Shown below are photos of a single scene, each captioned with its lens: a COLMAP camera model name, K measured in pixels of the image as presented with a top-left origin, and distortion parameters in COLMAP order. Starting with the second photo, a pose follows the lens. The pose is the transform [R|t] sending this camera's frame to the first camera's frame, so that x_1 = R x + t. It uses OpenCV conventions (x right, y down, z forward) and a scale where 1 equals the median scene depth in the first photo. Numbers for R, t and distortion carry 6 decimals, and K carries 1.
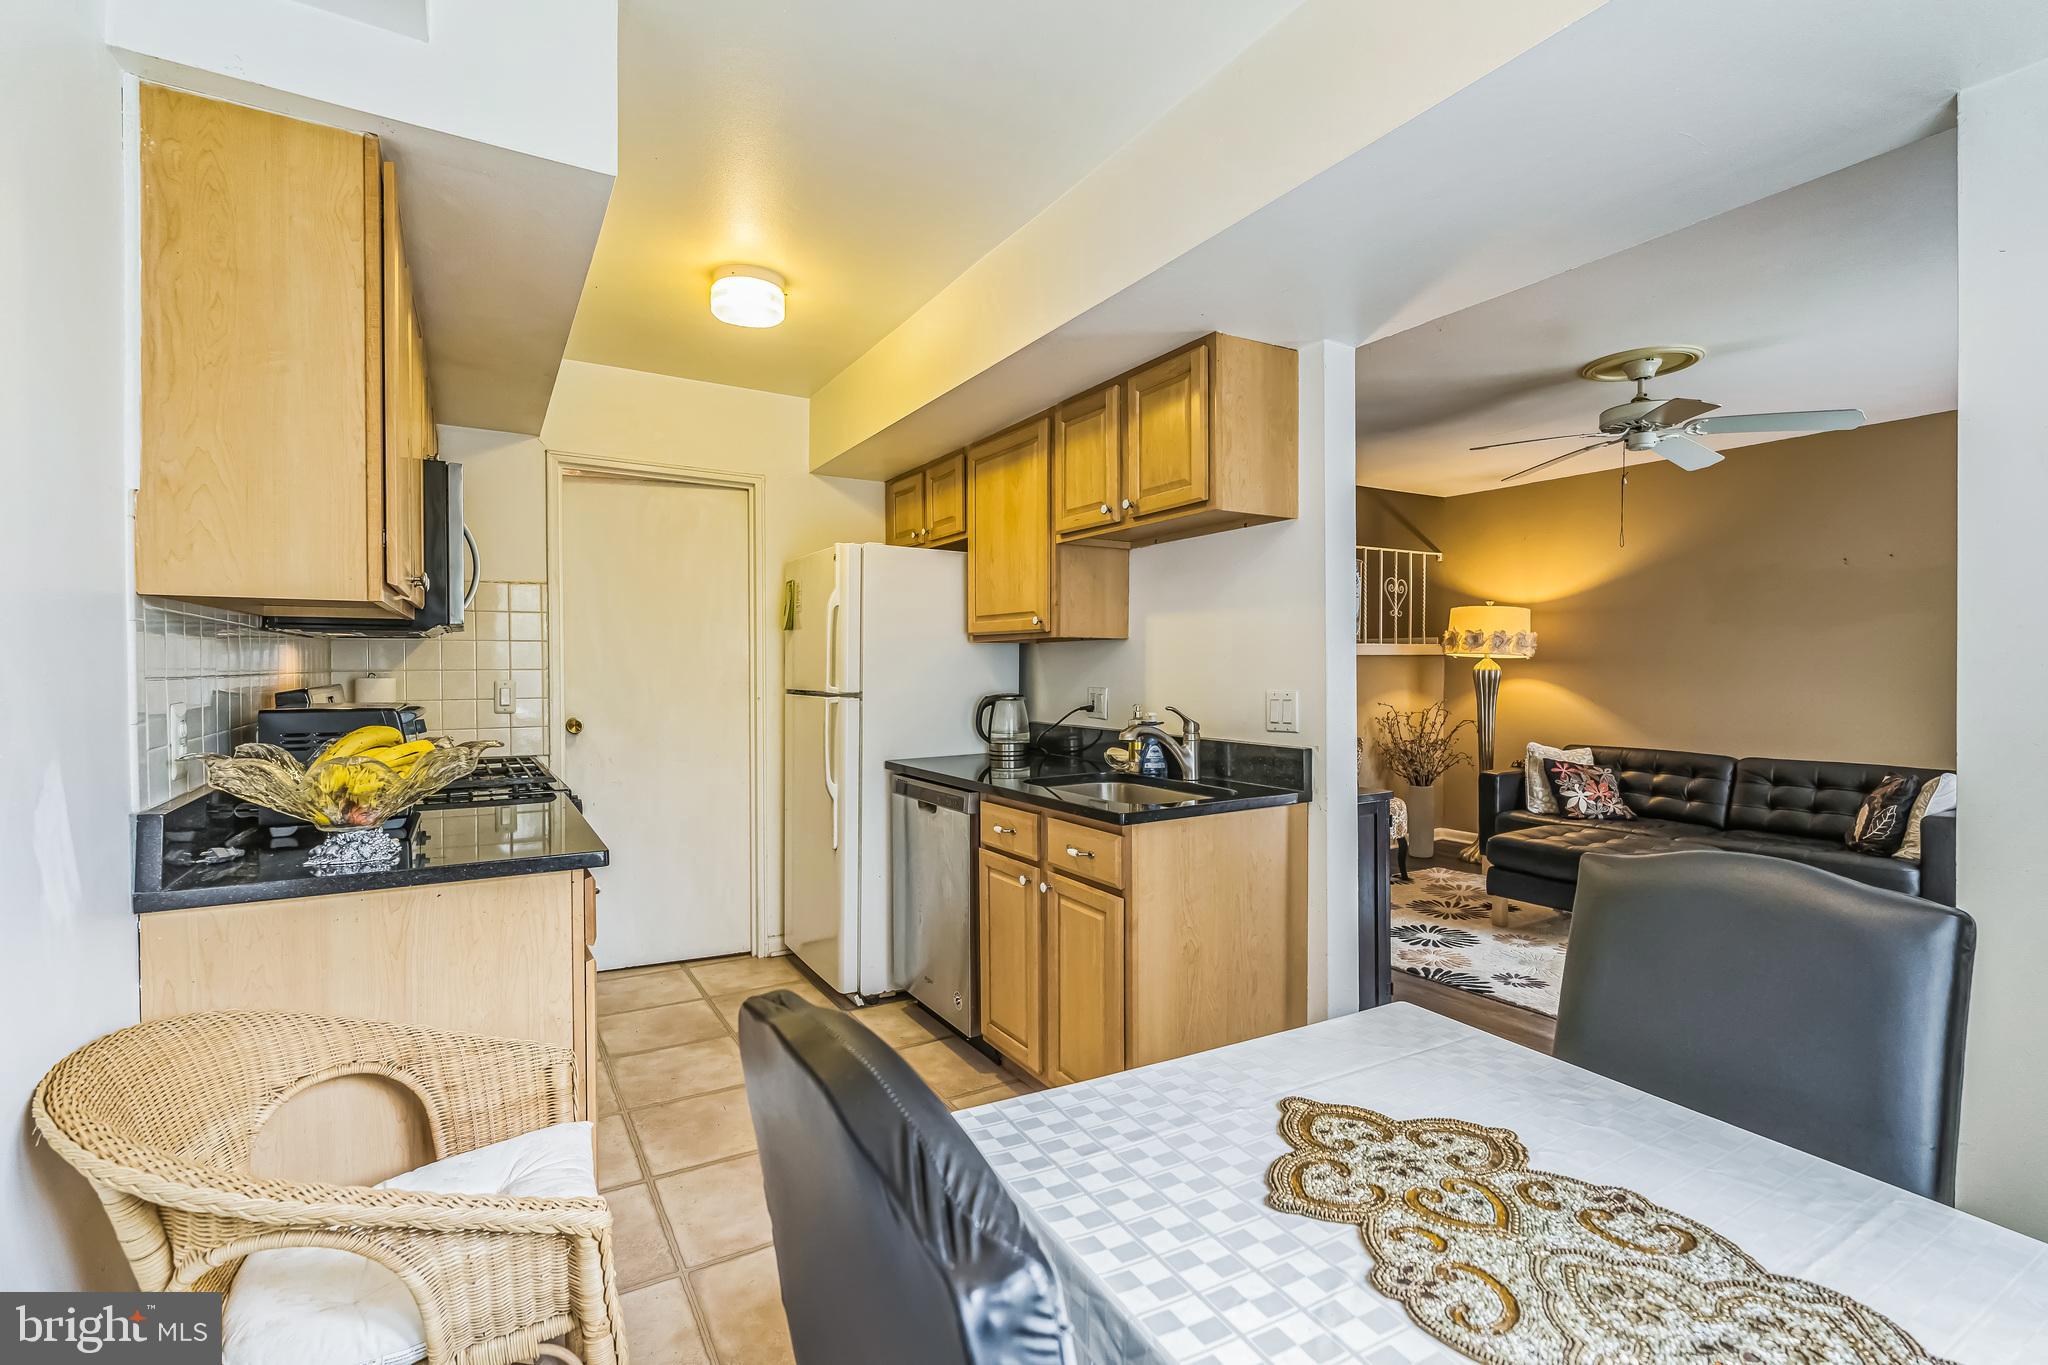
lens RADIAL K [[922.0, 0, 1025.9], [0, 922.0, 677.3], [0, 0, 1]] dist [-0.001530, 0.000775]
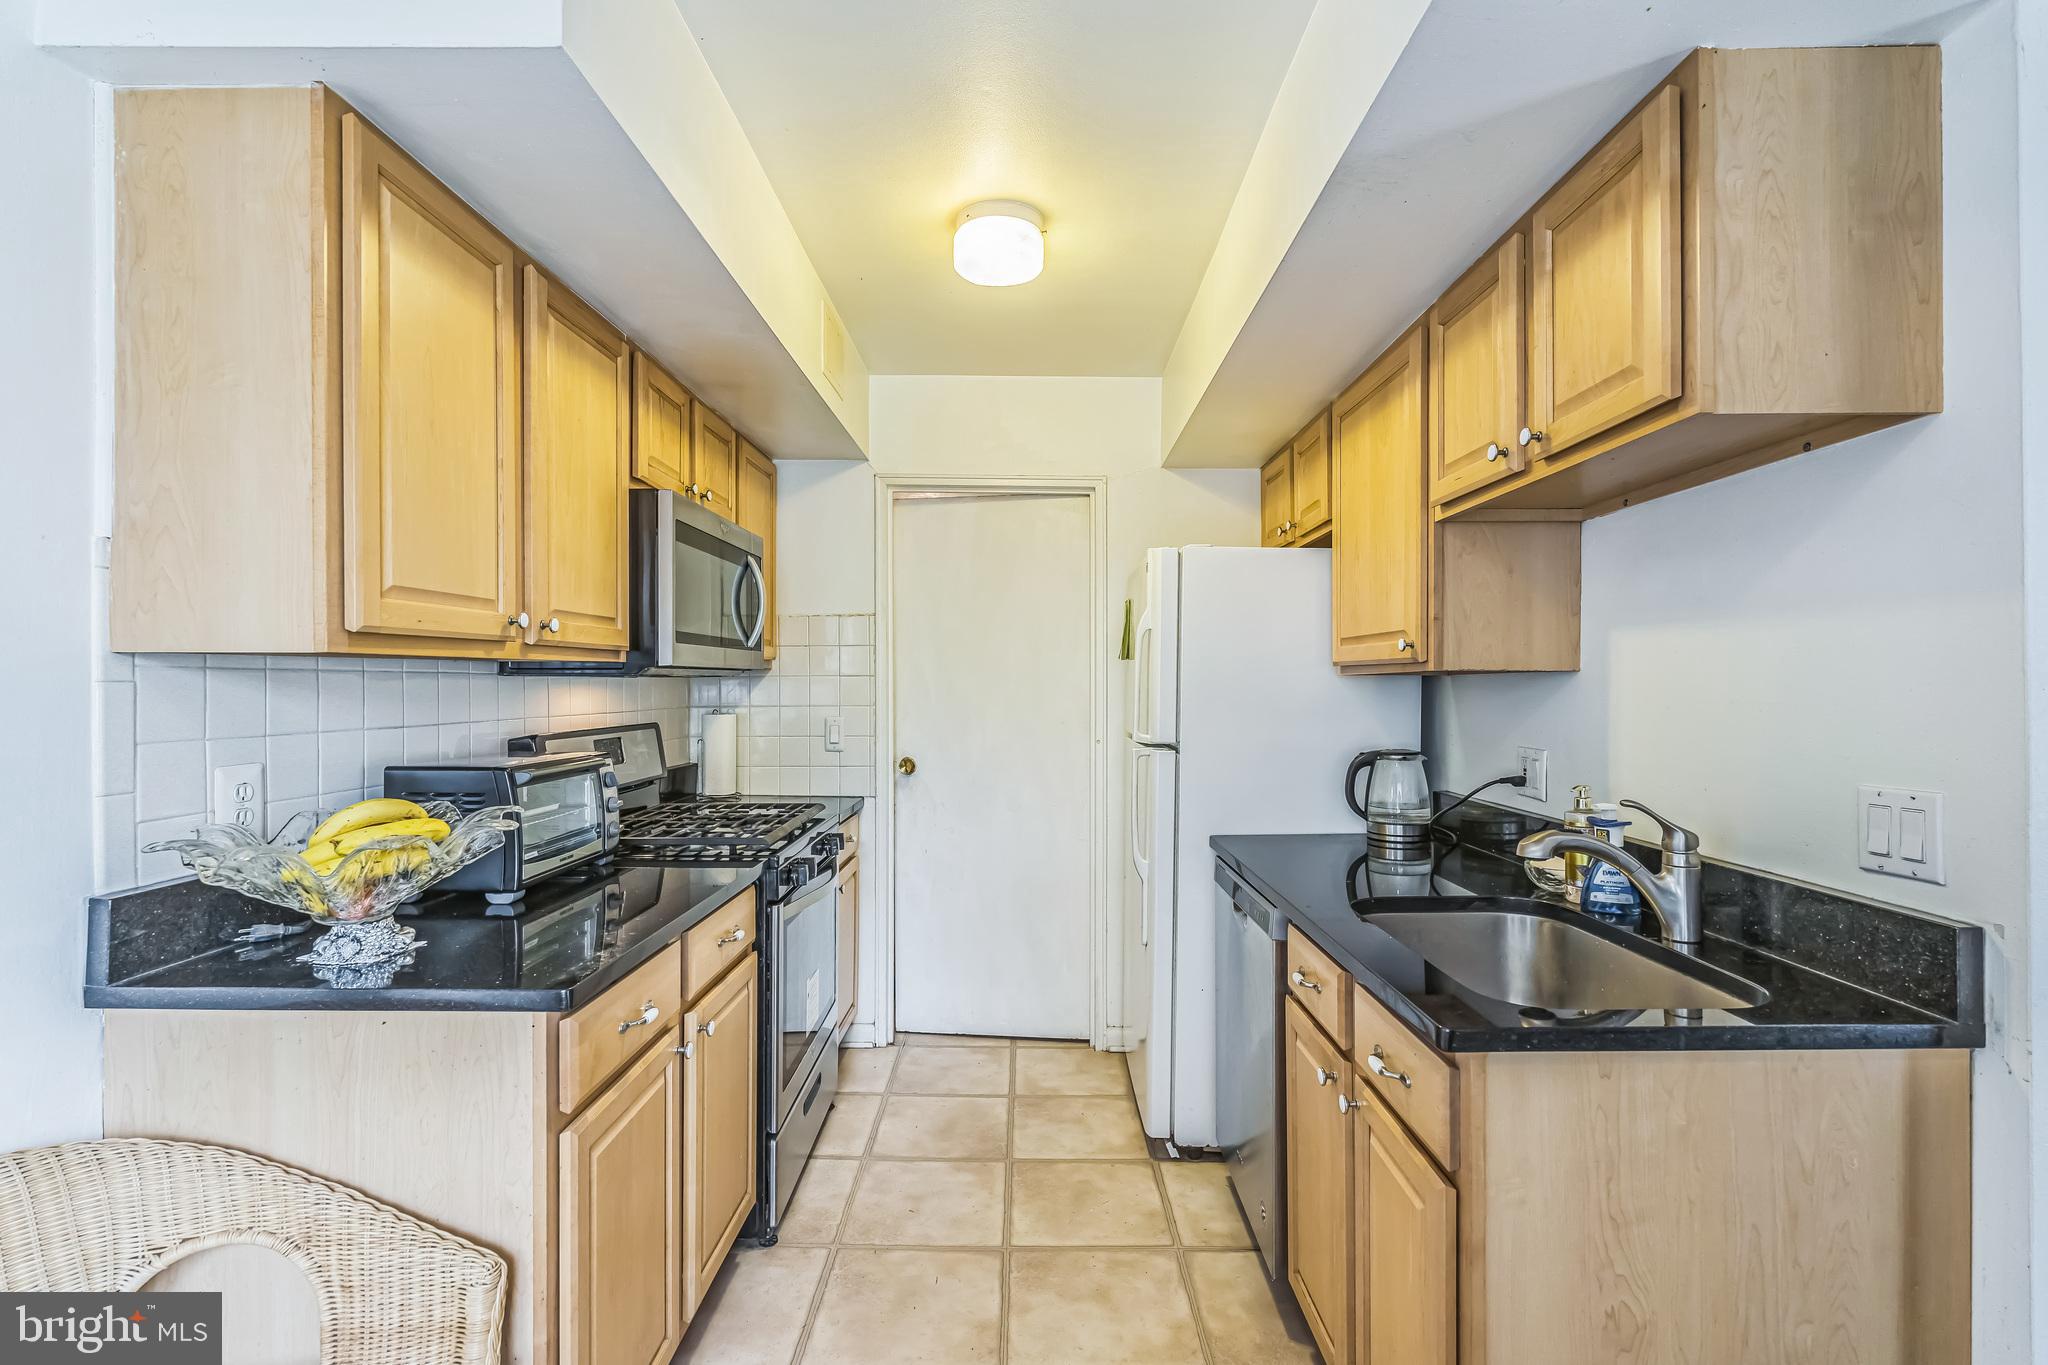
lens RADIAL K [[922.0, 0, 1027.2], [0, 922.0, 684.4], [0, 0, 1]] dist [-0.001530, 0.000775]
pose [[0.849953, 0.001150, -0.526858, 0.134521], [-0.007632, 0.999920, -0.010129, -0.026881], [0.526803, 0.012630, 0.849893, 0.336414]]
